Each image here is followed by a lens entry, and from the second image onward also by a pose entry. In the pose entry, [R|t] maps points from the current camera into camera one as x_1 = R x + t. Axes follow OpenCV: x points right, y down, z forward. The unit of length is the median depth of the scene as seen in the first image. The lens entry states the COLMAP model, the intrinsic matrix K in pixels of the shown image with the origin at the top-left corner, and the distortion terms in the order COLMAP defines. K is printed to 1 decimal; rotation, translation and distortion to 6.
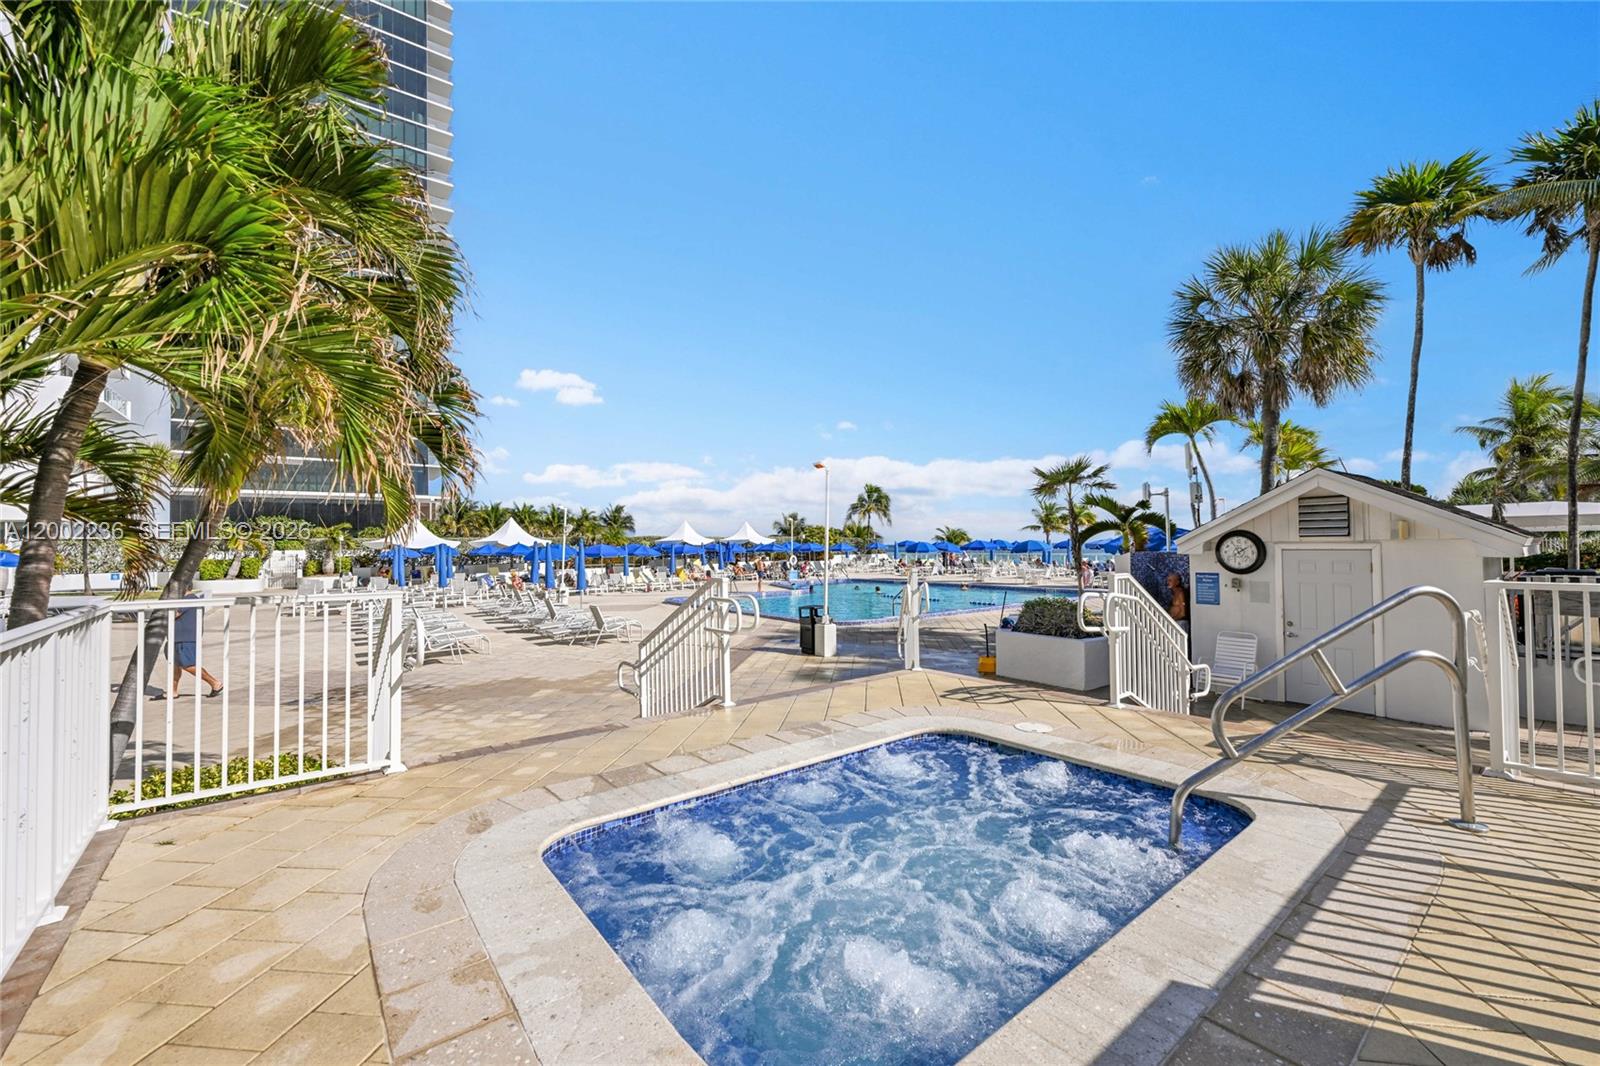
lens RADIAL K [[658.7, 0, 800.0], [0, 658.7, 533.0], [0, 0, 1]] dist [0.000215, 0.000042]
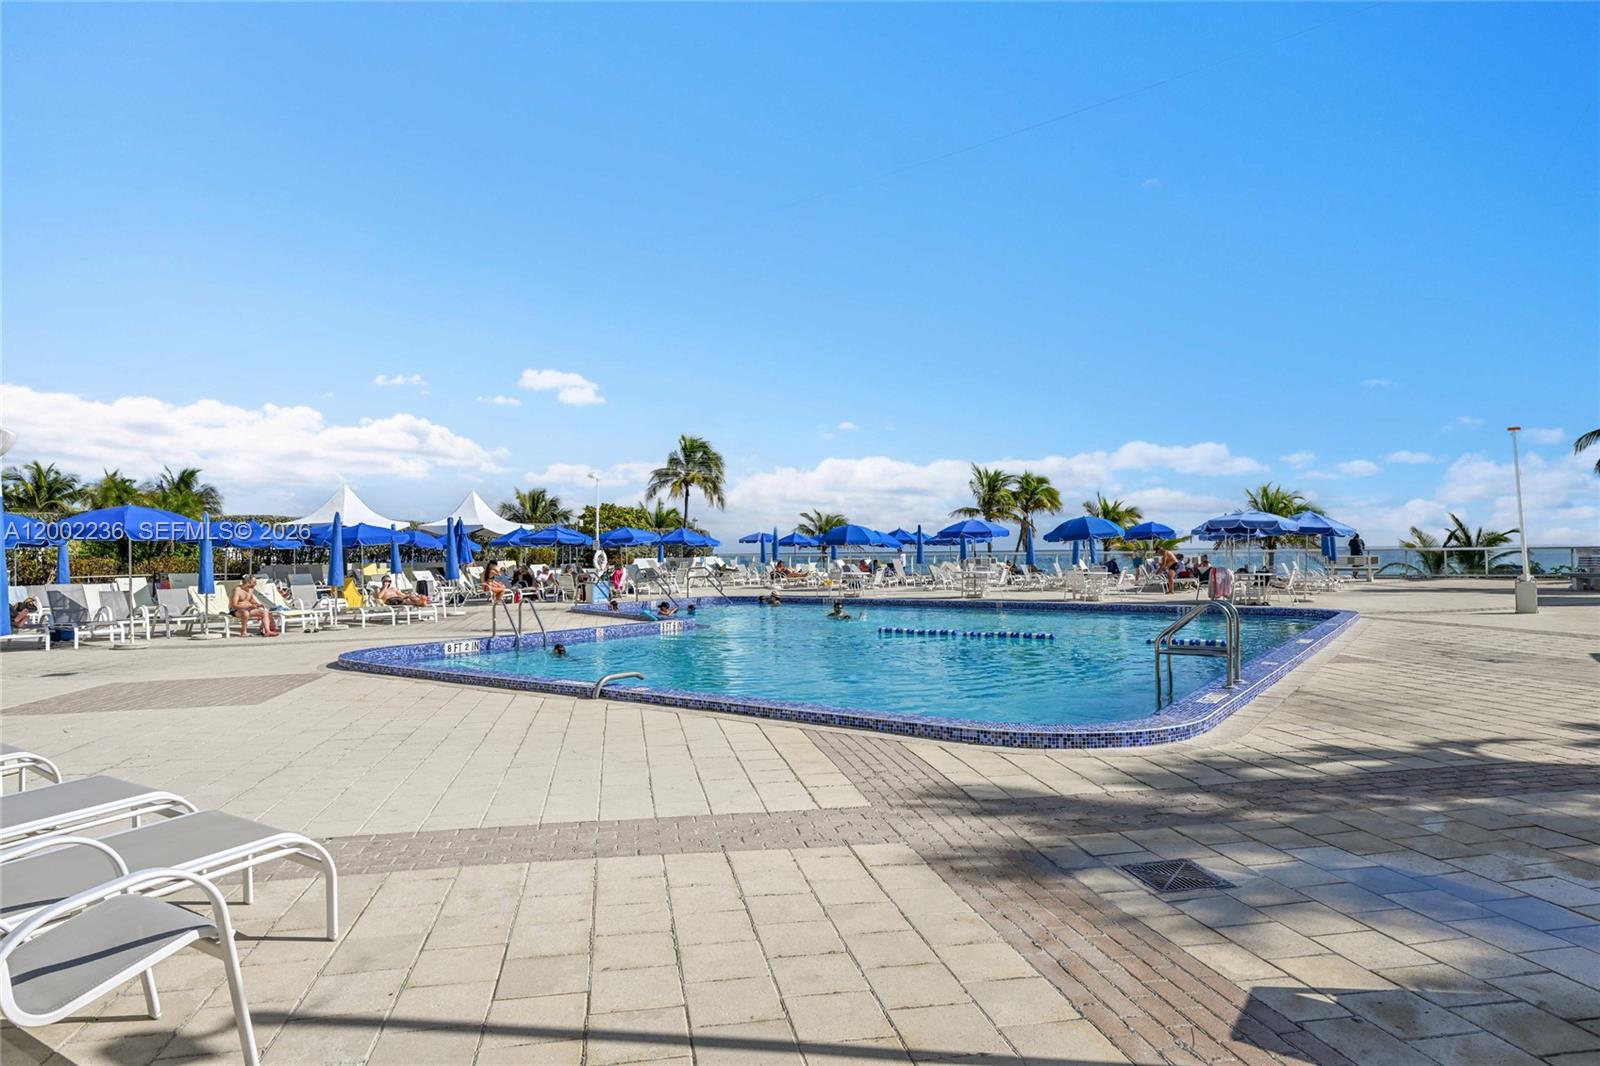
lens RADIAL K [[951.3, 0, 800.0], [0, 951.3, 533.0], [0, 0, 1]] dist [-0.004794, -0.000670]
pose [[0.953838, 0.006376, 0.300254, -0.049889], [-0.004427, 0.999964, -0.007172, 0.015936], [-0.300289, 0.005512, 0.953832, 0.183265]]
